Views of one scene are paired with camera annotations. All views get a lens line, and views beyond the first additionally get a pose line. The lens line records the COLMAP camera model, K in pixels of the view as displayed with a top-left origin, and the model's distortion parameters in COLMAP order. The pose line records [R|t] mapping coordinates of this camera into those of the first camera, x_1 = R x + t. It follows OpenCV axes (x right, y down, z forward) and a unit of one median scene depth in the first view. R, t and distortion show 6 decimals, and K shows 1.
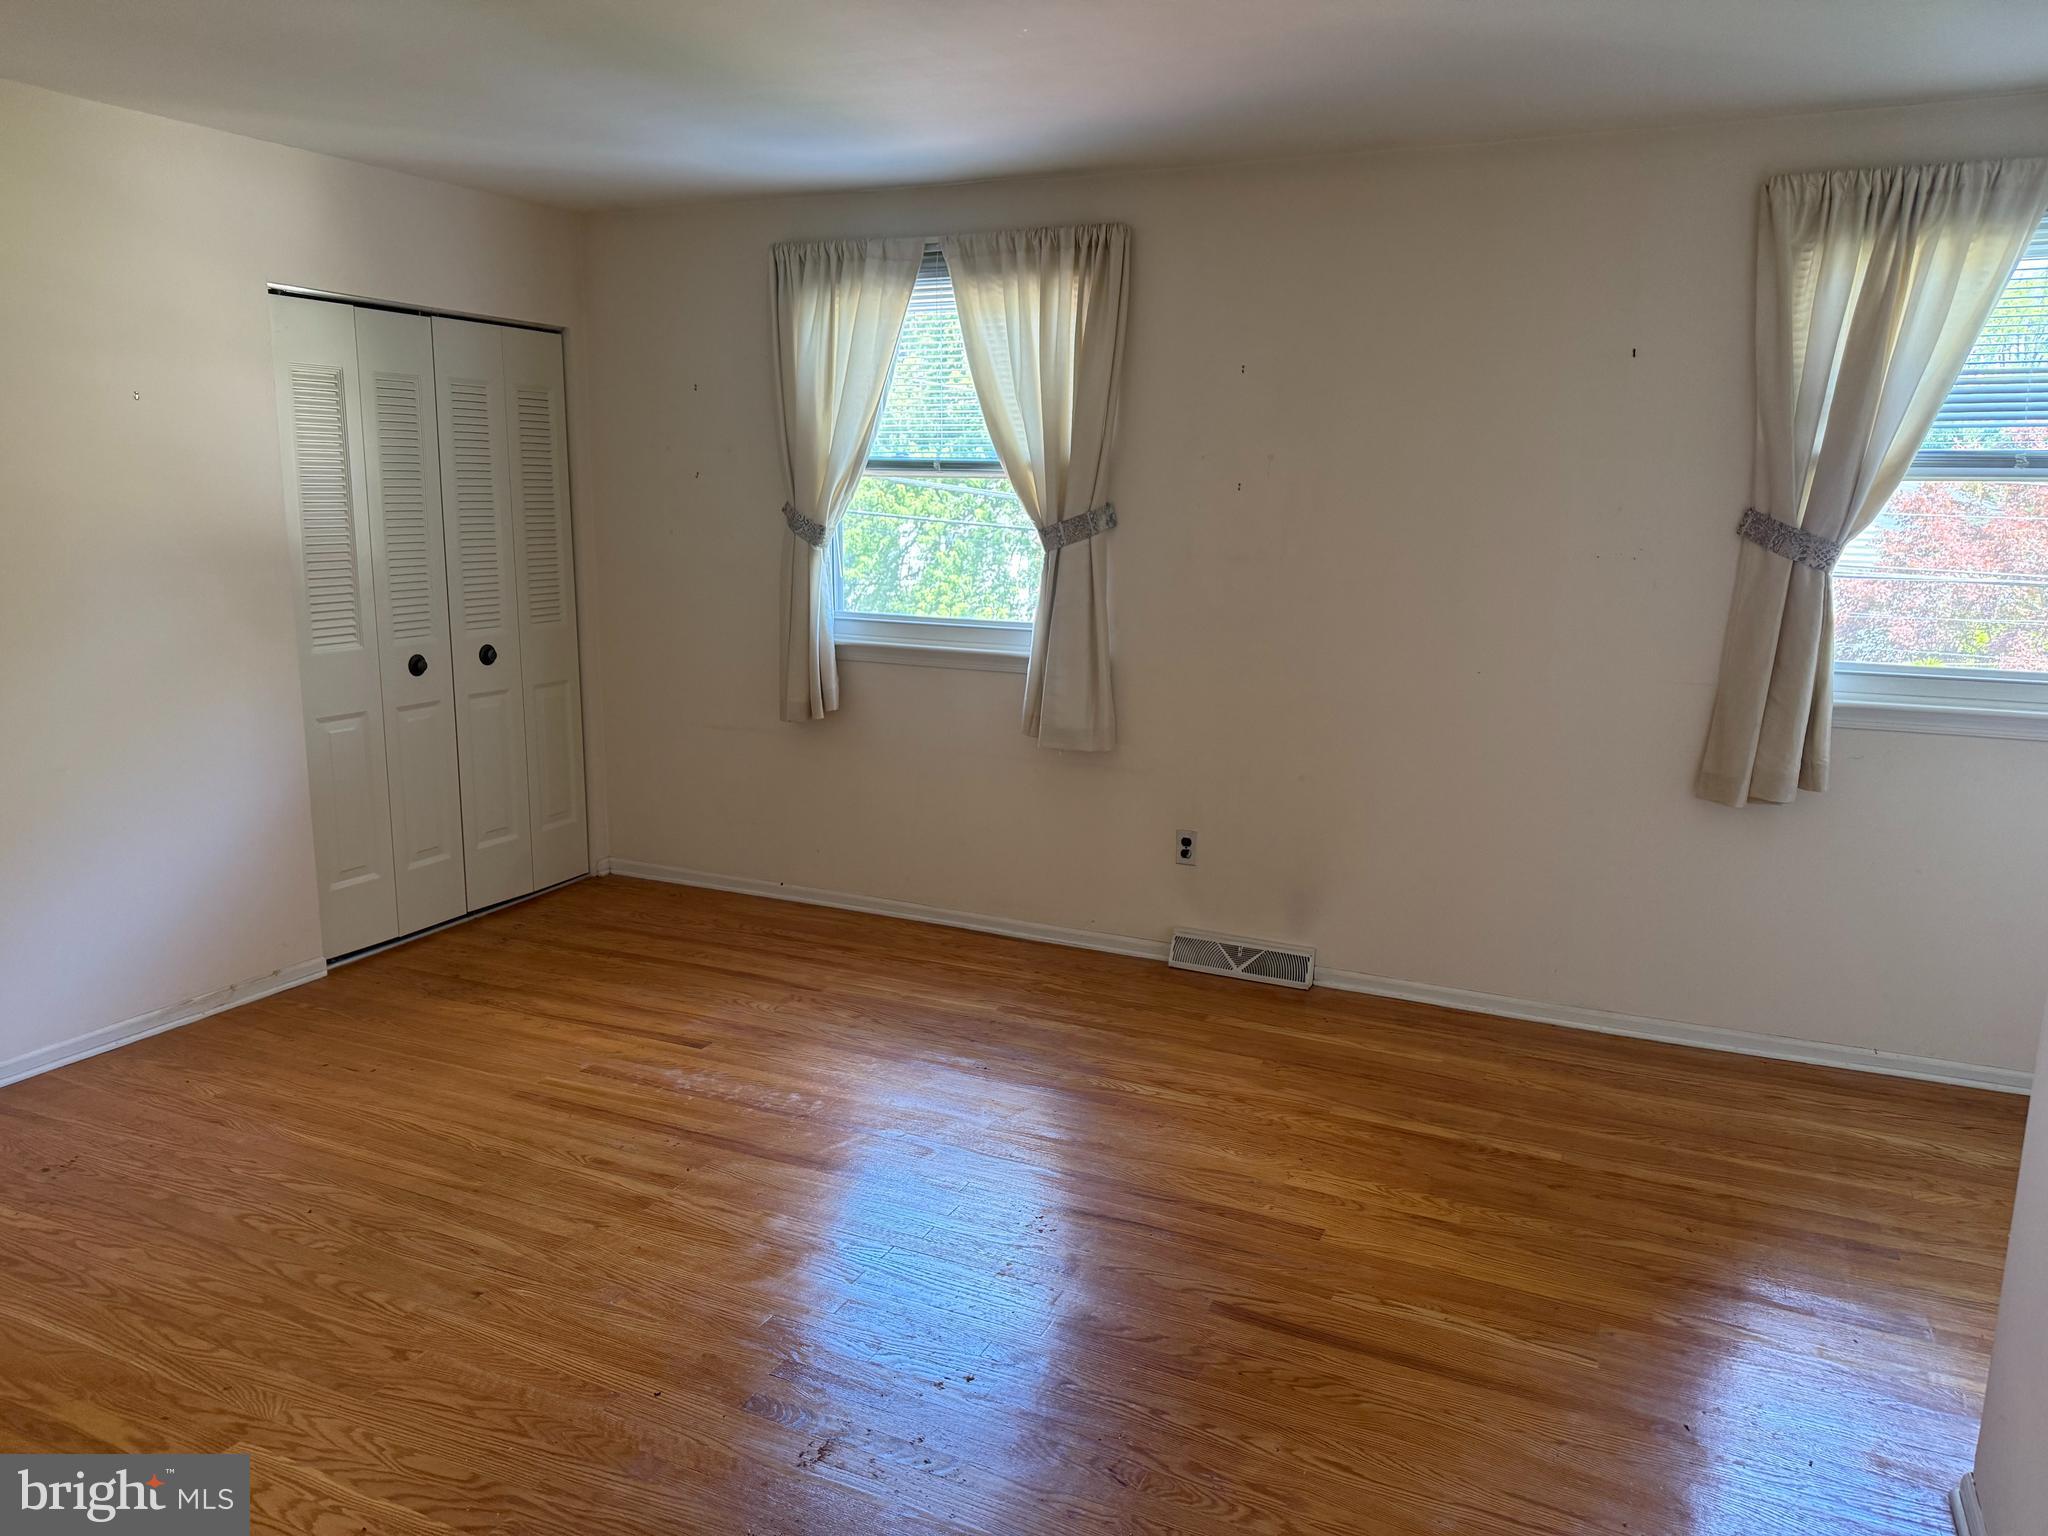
lens RADIAL K [[1442.1, 0, 1033.3], [0, 1442.1, 784.5], [0, 0, 1]] dist [0.031269, -0.020756]
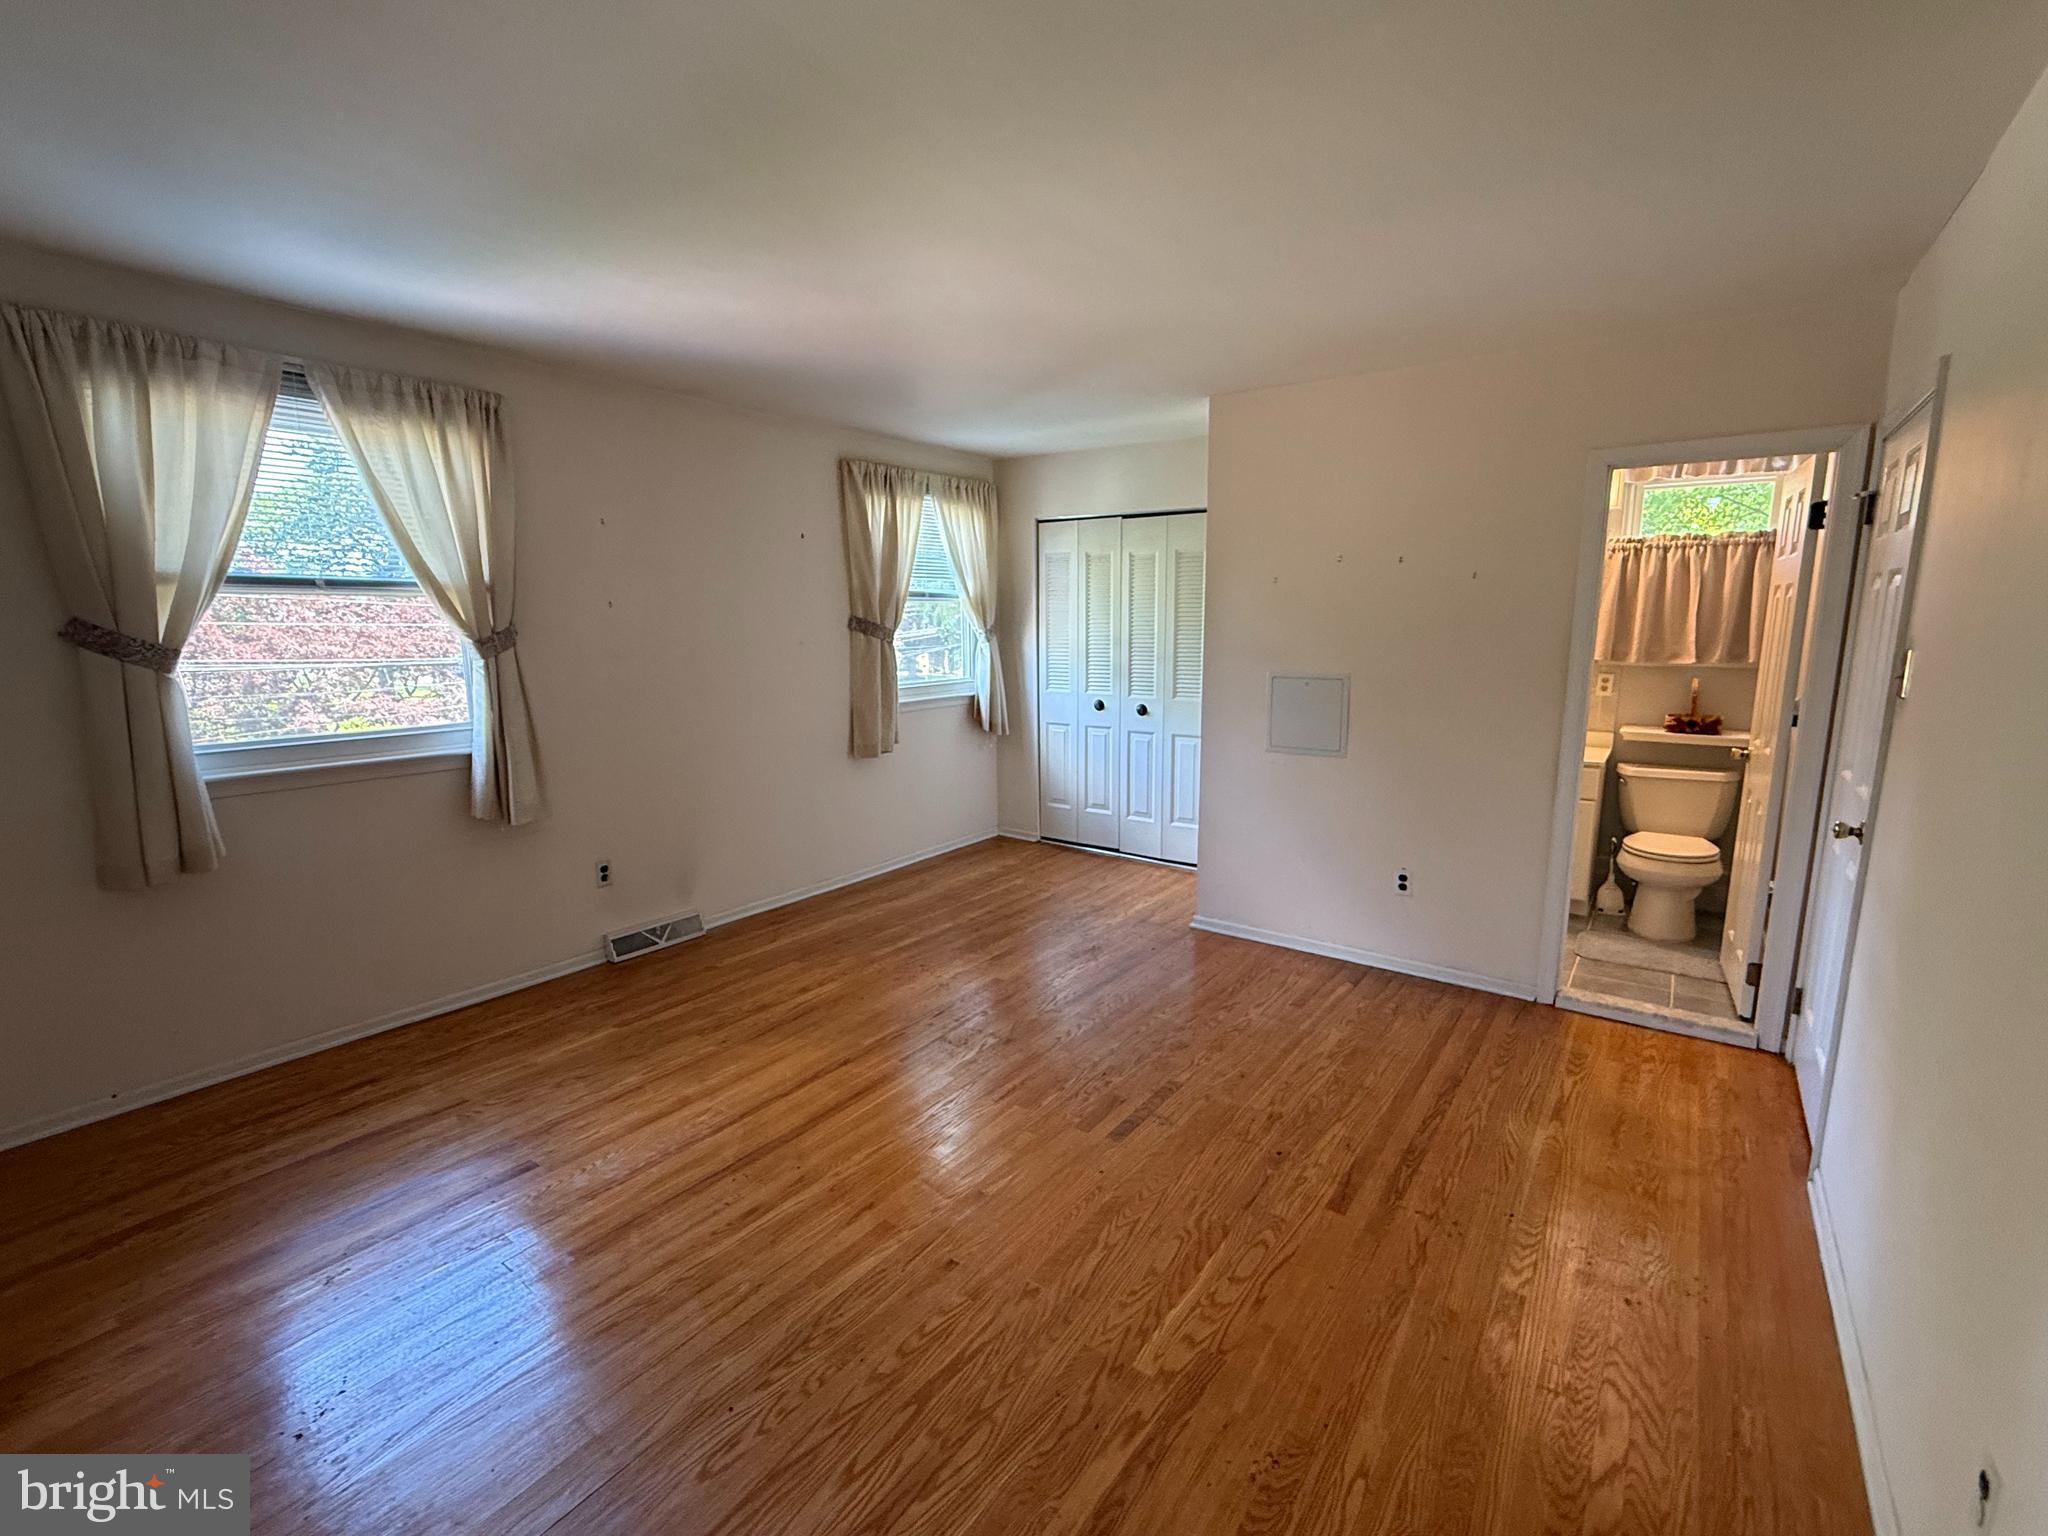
lens RADIAL K [[917.1, 0, 1028.9], [0, 917.1, 758.6], [0, 0, 1]] dist [-0.000379, -0.001078]
pose [[0.180413, -0.159327, 0.970601, -0.660304], [0.204915, 0.971229, 0.121342, -0.085586], [-0.962009, 0.176999, 0.207870, 0.446740]]
